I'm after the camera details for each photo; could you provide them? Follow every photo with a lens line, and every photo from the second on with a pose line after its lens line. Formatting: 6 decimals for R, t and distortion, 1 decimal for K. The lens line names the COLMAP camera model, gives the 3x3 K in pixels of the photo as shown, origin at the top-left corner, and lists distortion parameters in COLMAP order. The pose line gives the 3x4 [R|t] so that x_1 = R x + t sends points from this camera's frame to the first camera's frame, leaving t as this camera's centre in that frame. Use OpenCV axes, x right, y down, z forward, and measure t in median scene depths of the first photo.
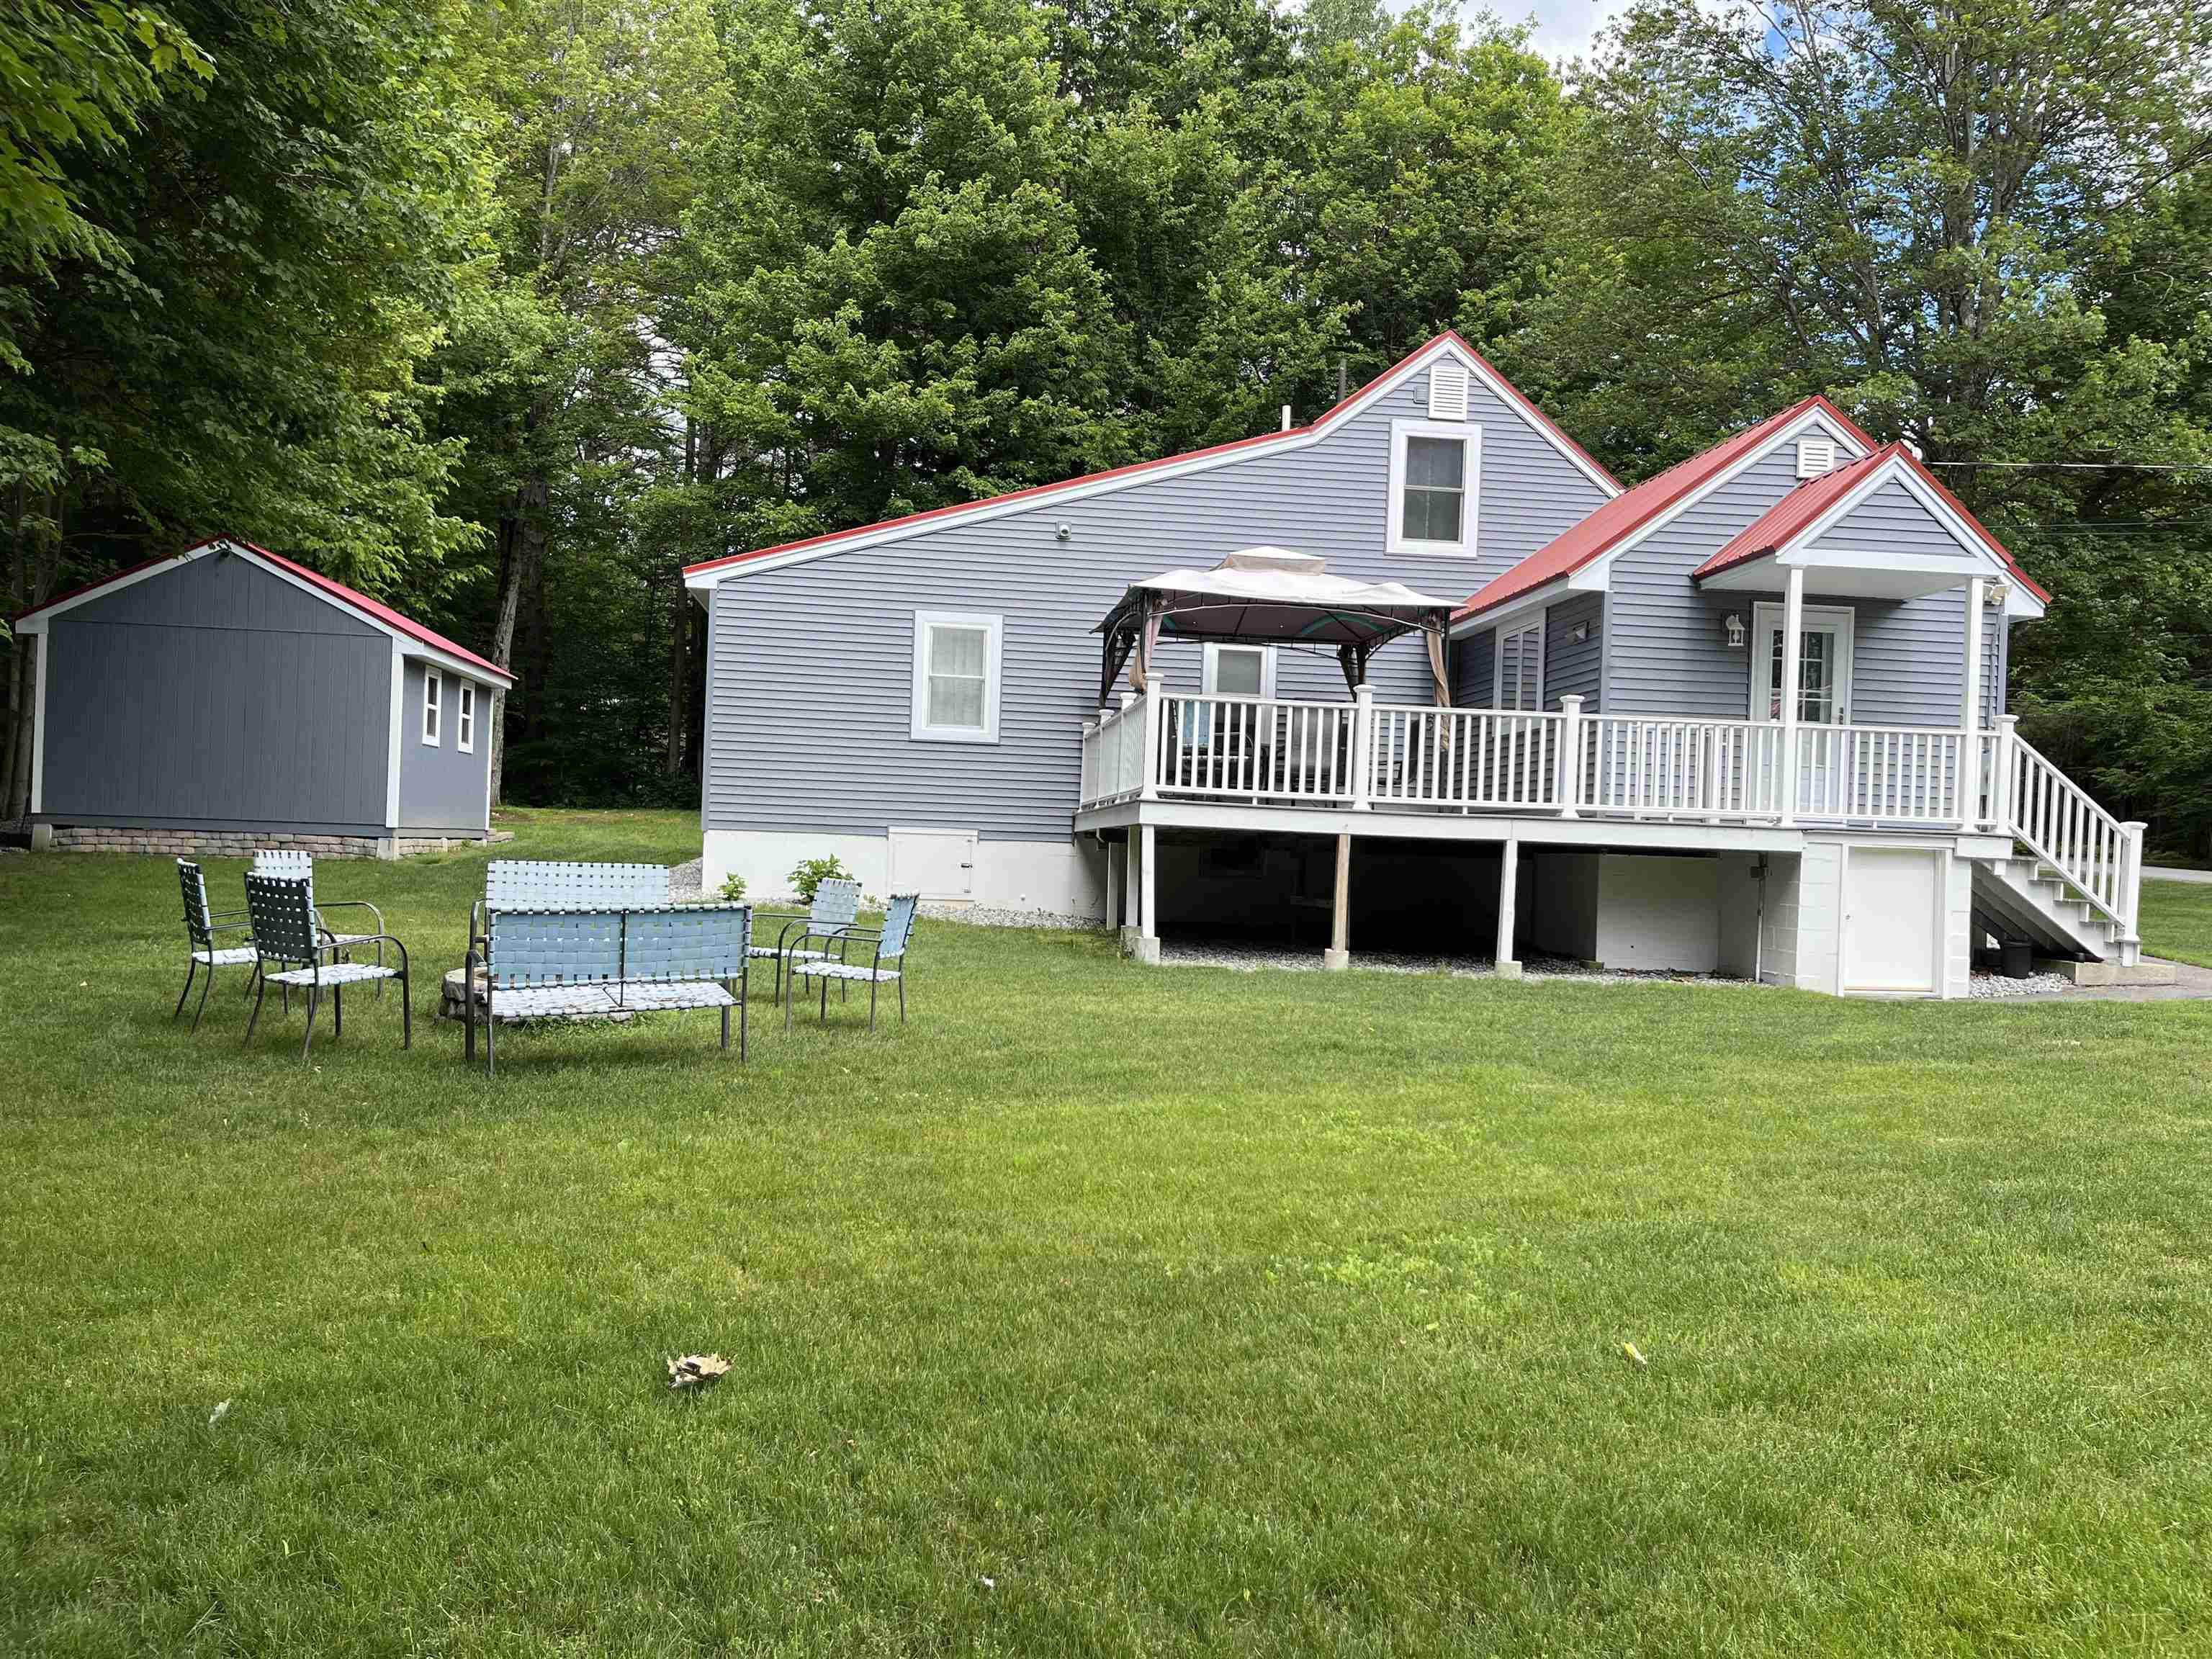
lens RADIAL K [[1675.9, 0, 1095.2], [0, 1675.9, 833.6], [0, 0, 1]] dist [0.050342, -0.069225]
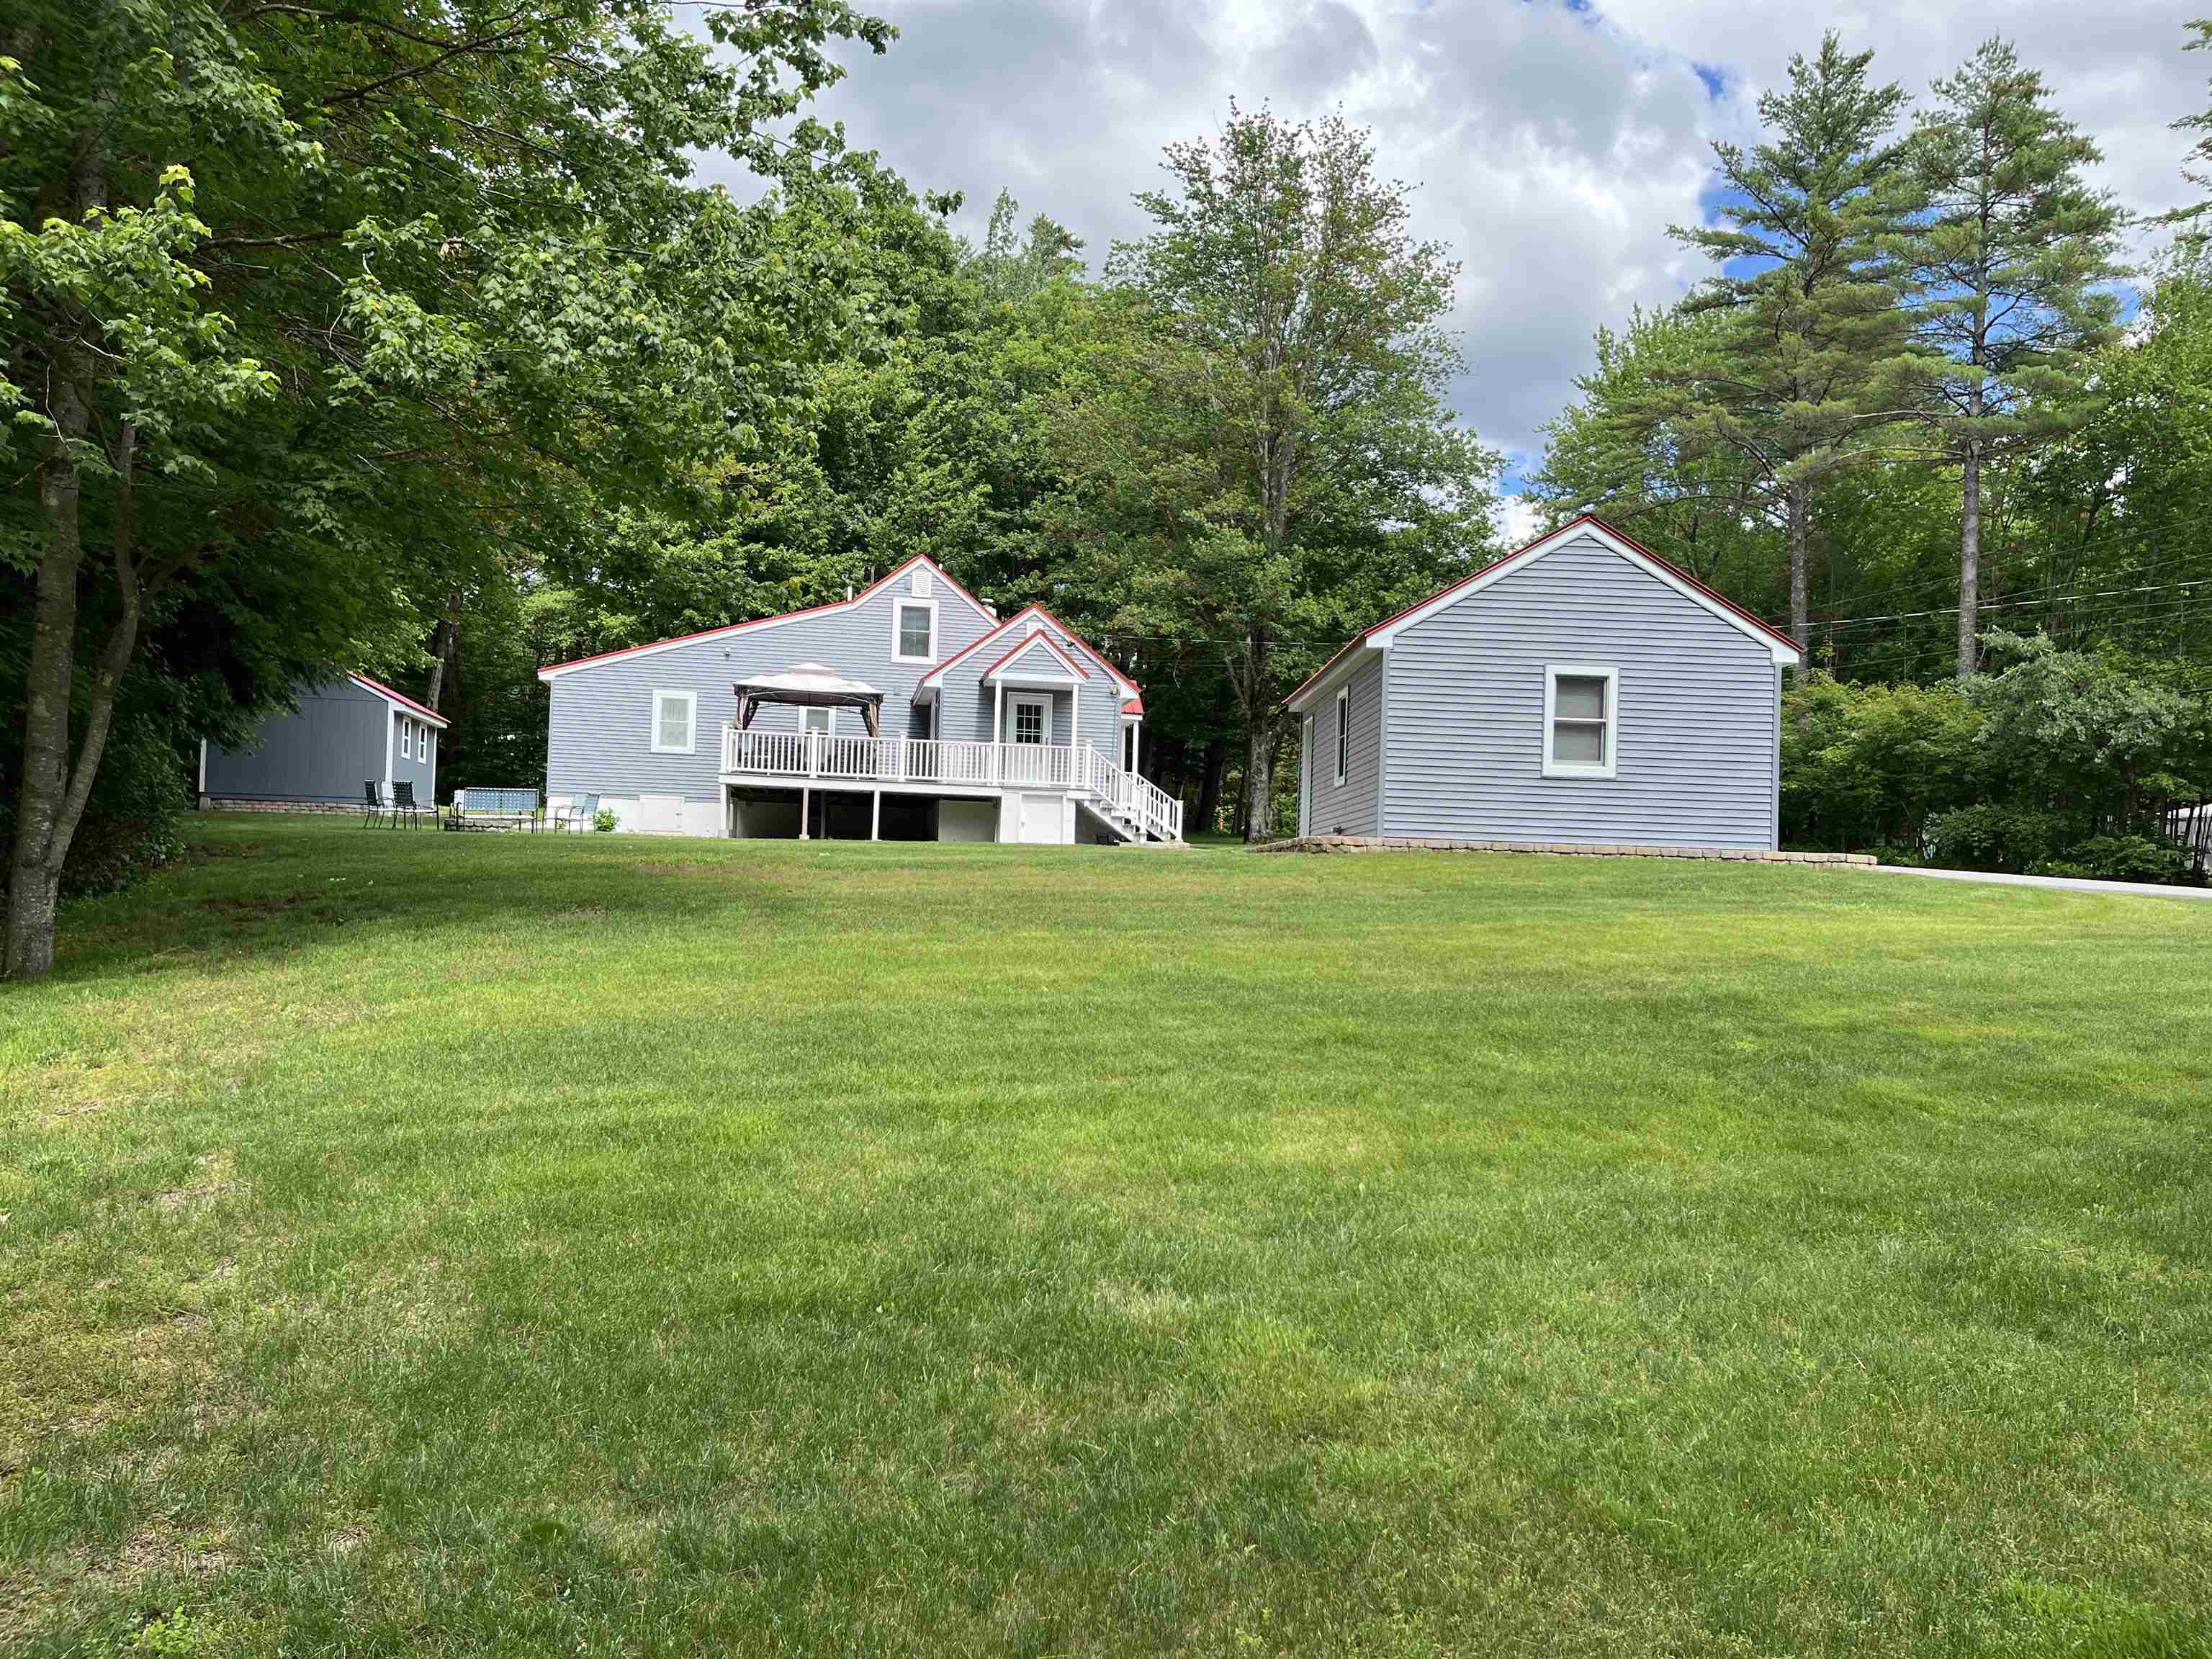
lens RADIAL K [[1675.9, 0, 1118.2], [0, 1675.9, 829.5], [0, 0, 1]] dist [0.050342, -0.069225]
pose [[0.998053, -0.004219, 0.062221, 0.321353], [0.005655, 0.999722, -0.022907, 0.085200], [-0.062107, 0.023214, 0.997799, -1.053723]]
